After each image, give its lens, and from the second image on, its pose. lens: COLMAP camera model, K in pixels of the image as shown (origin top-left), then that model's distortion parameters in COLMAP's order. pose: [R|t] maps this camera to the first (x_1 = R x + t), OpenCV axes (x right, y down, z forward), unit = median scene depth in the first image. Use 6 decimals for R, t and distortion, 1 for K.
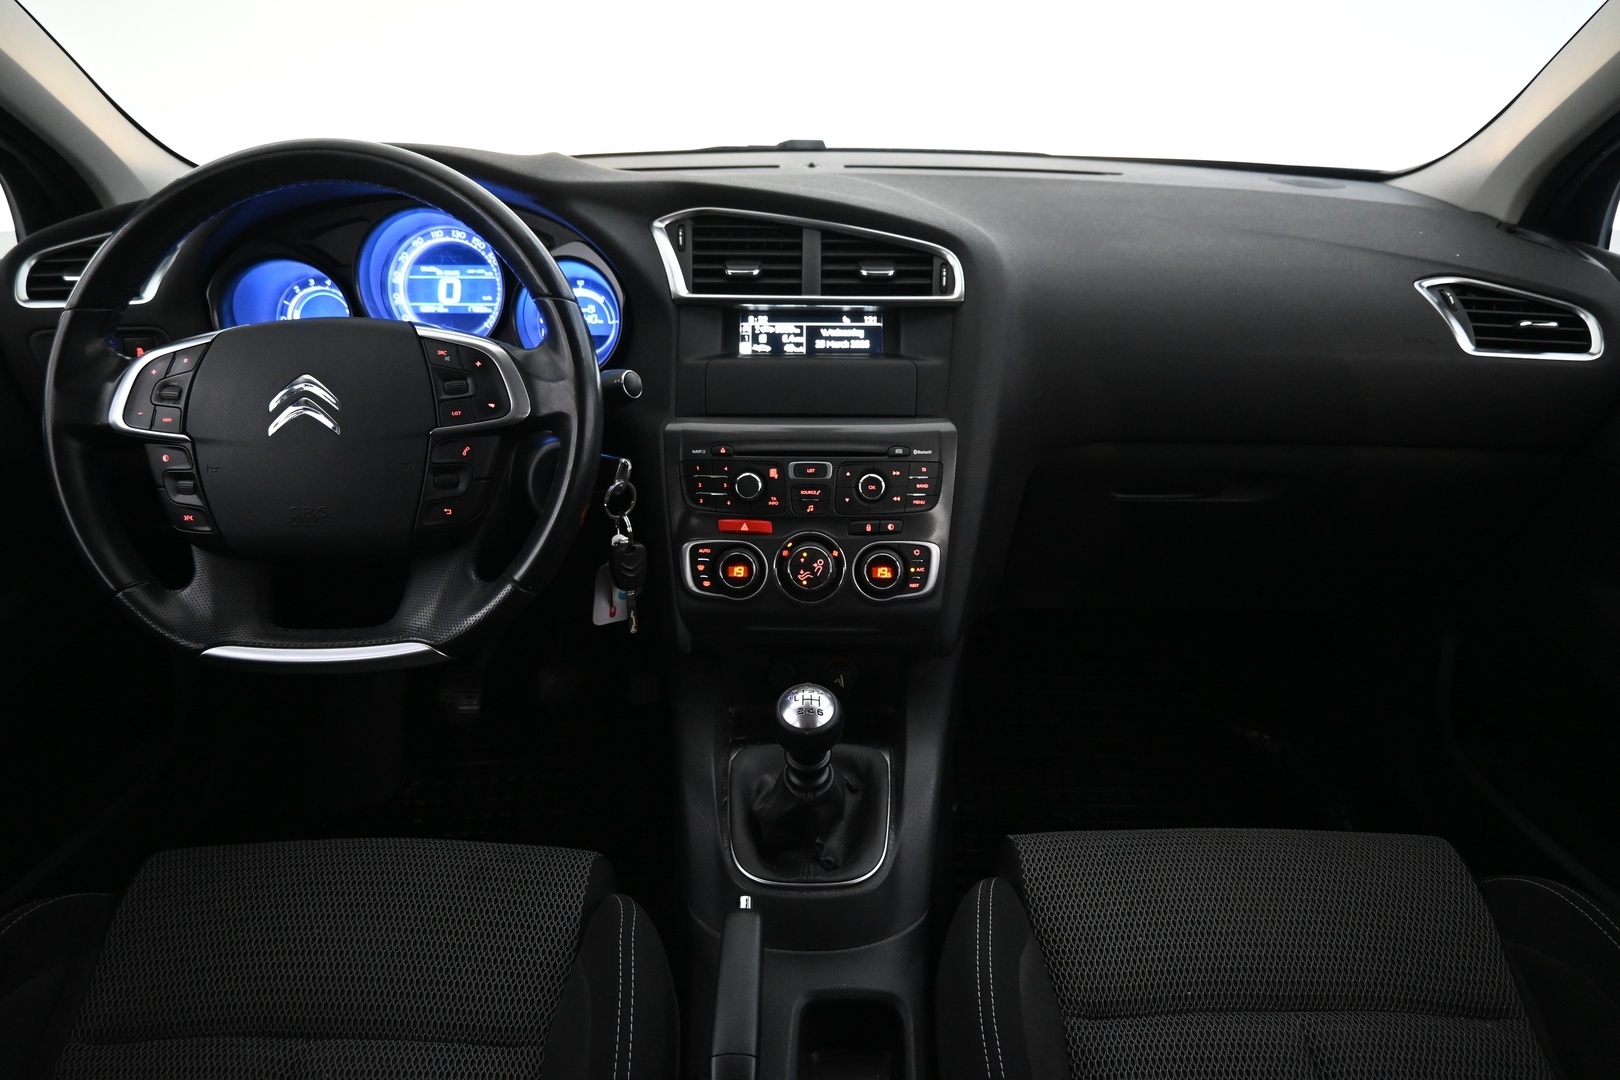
lens RADIAL K [[1117.5, 0, 810.0], [0, 1117.5, 540.0], [0, 0, 1]] dist [-0.006533, -0.000567]
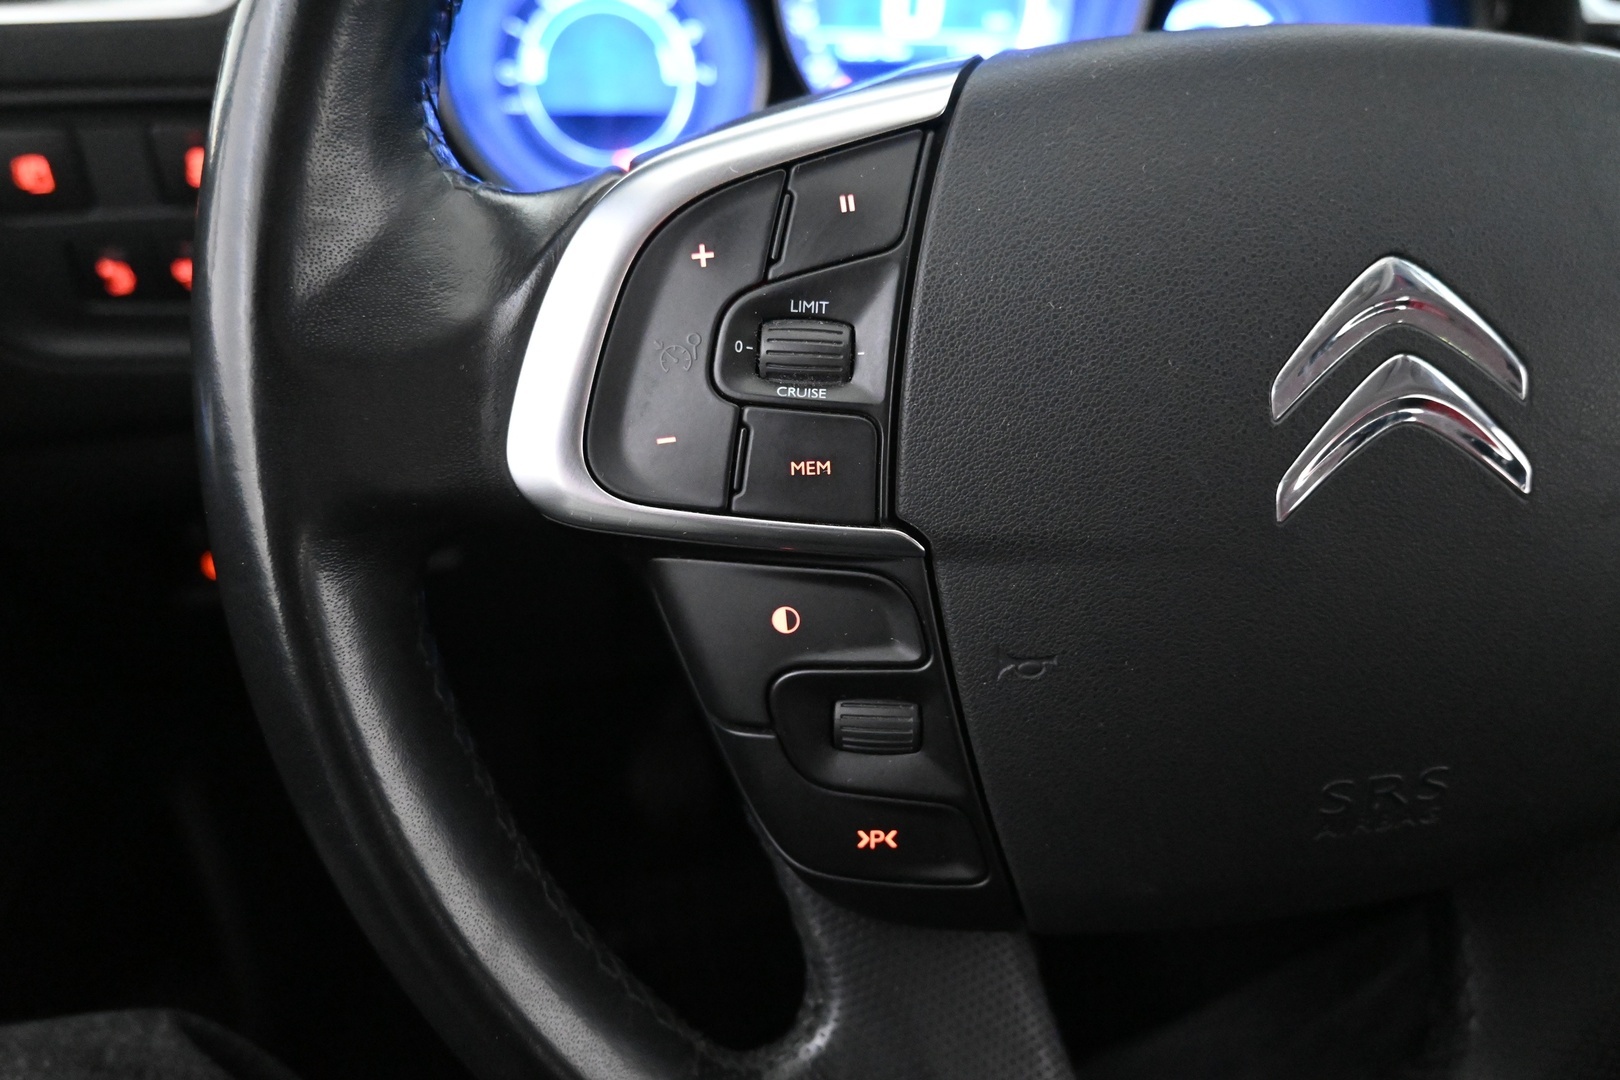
lens RADIAL K [[1188.3, 0, 810.0], [0, 1188.3, 540.0], [0, 0, 1]] dist [-0.008269, -0.004195]
pose [[0.980934, -0.070326, 0.181172, -0.501443], [0.042090, 0.986981, 0.155229, -0.105724], [-0.189730, -0.144644, 0.971123, 0.609364]]
